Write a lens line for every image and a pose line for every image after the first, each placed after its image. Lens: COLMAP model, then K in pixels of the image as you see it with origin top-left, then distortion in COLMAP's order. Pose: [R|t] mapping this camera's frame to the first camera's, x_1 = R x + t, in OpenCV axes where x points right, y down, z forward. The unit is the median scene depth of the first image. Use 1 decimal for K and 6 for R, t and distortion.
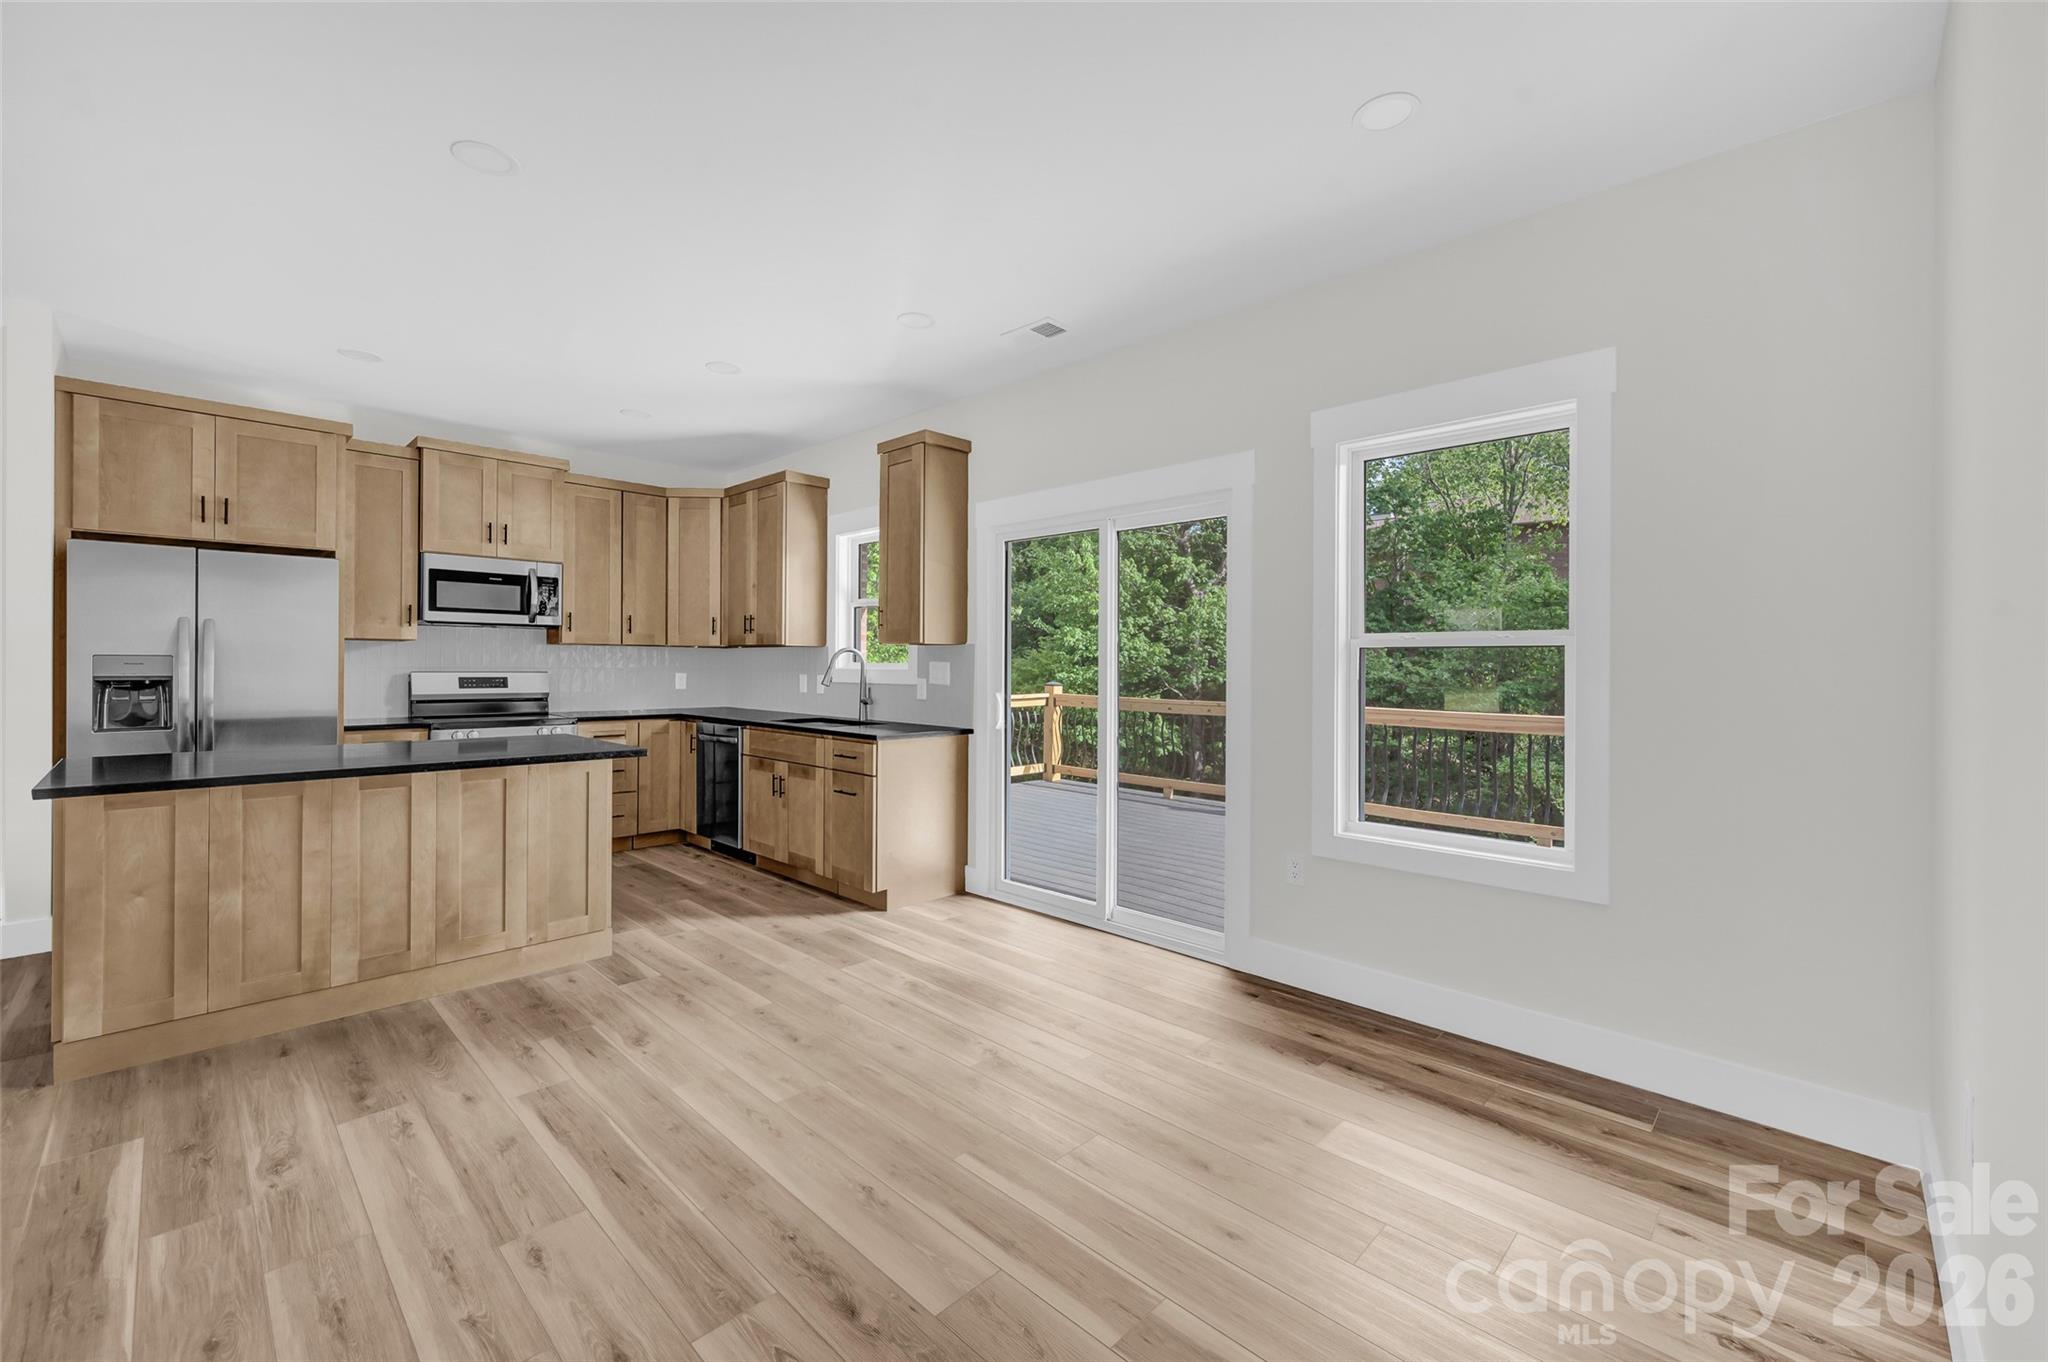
lens RADIAL K [[832.8, 0, 1033.1], [0, 832.8, 667.5], [0, 0, 1]] dist [-0.001290, -0.000244]
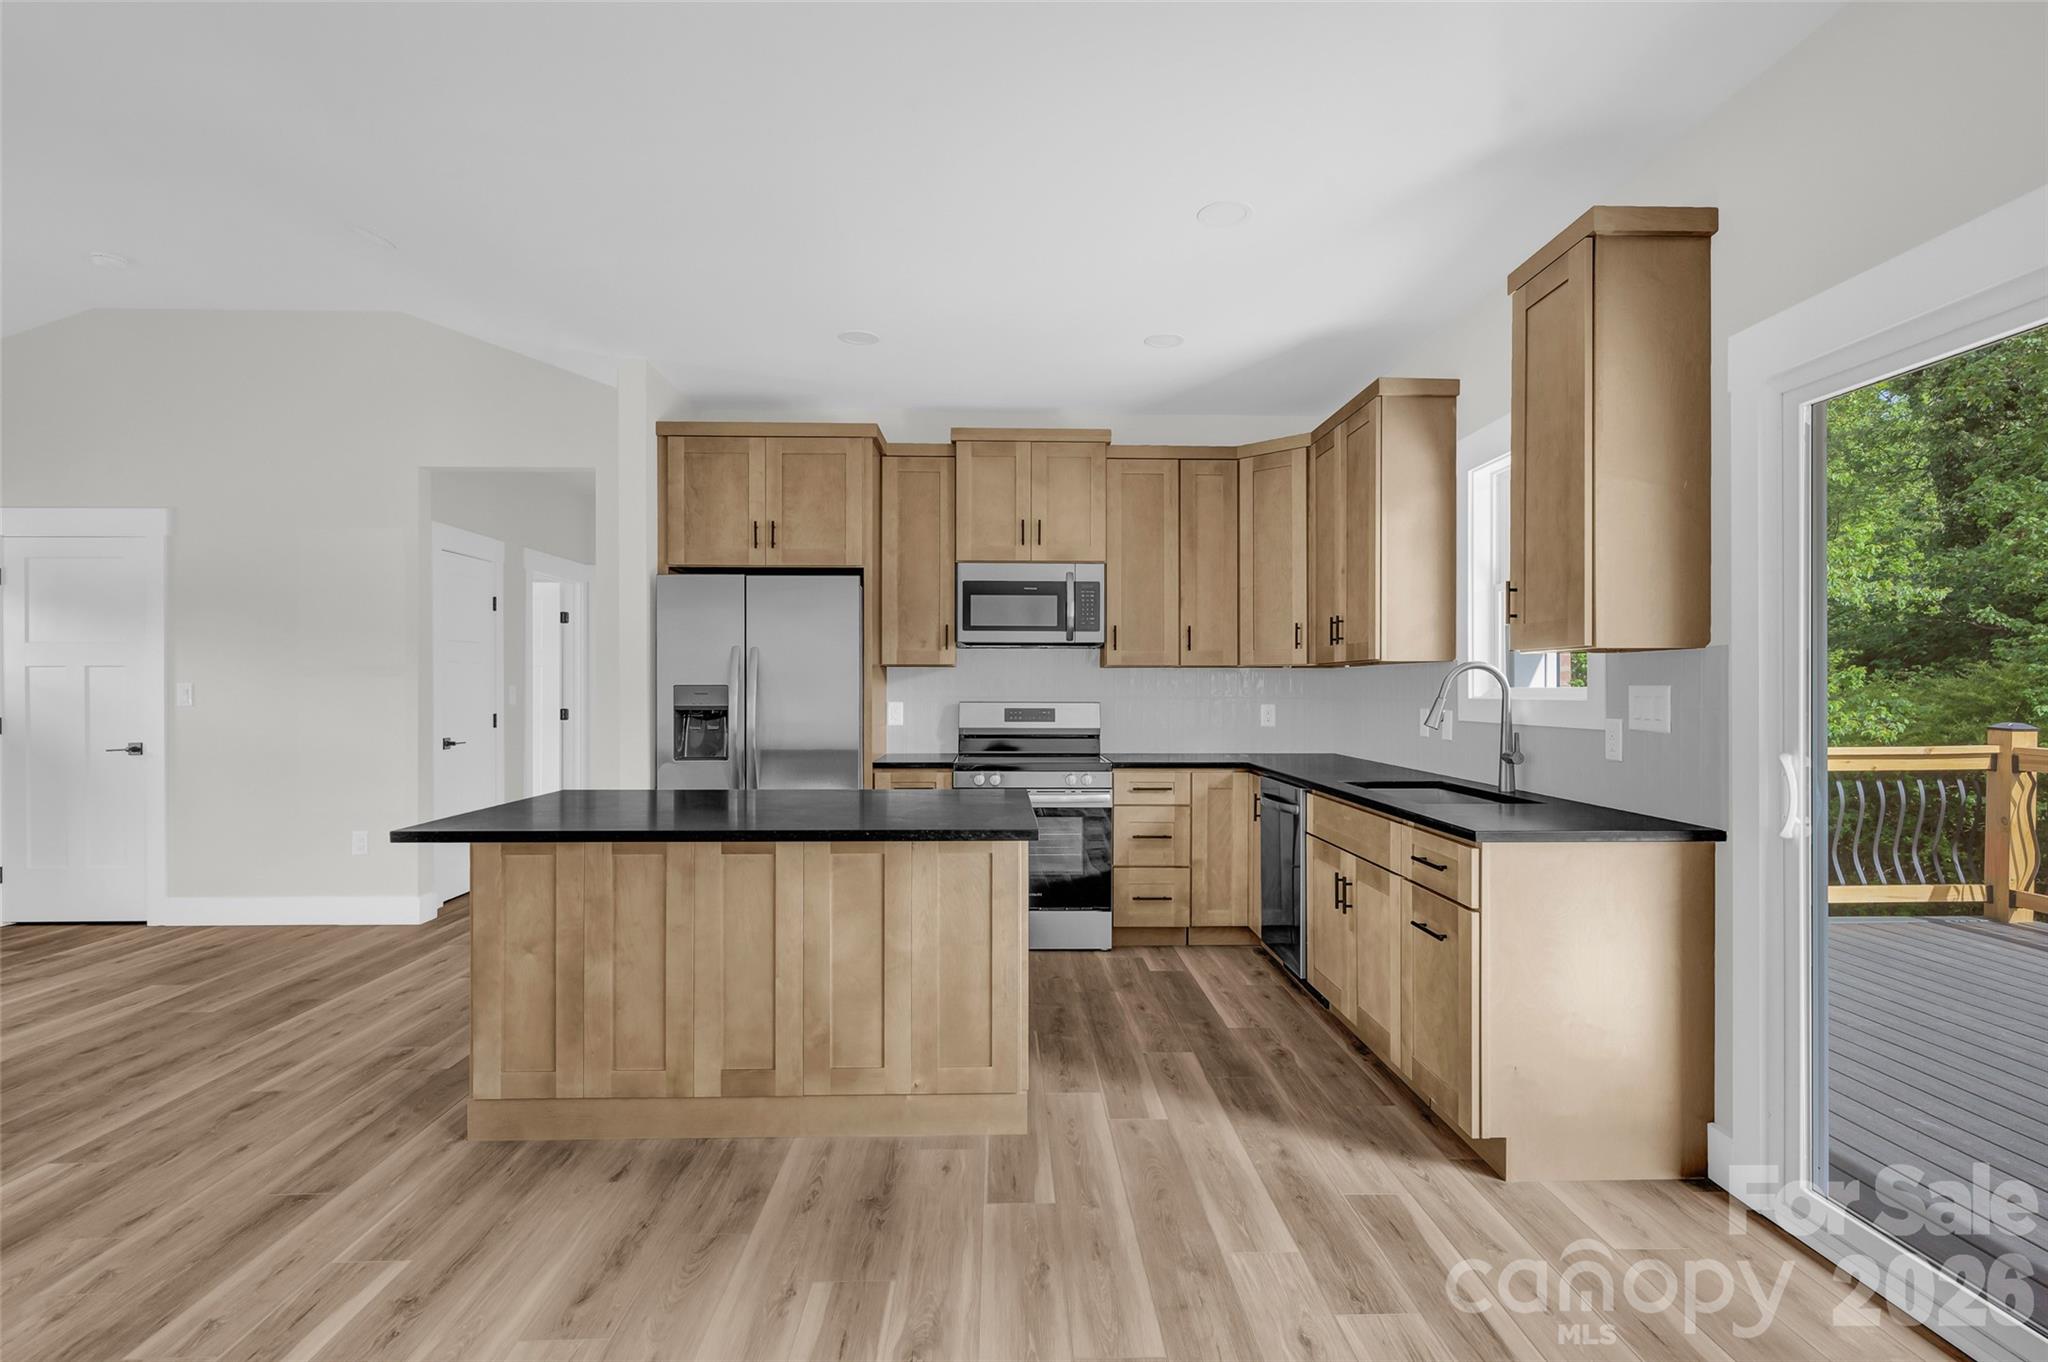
lens RADIAL K [[991.9, 0, 1029.2], [0, 991.9, 690.6], [0, 0, 1]] dist [-0.001970, -0.000332]
pose [[0.715701, -0.004946, -0.698390, 0.036421], [0.001957, 0.999985, -0.005076, -0.001313], [0.698405, 0.002267, 0.715700, 0.350882]]
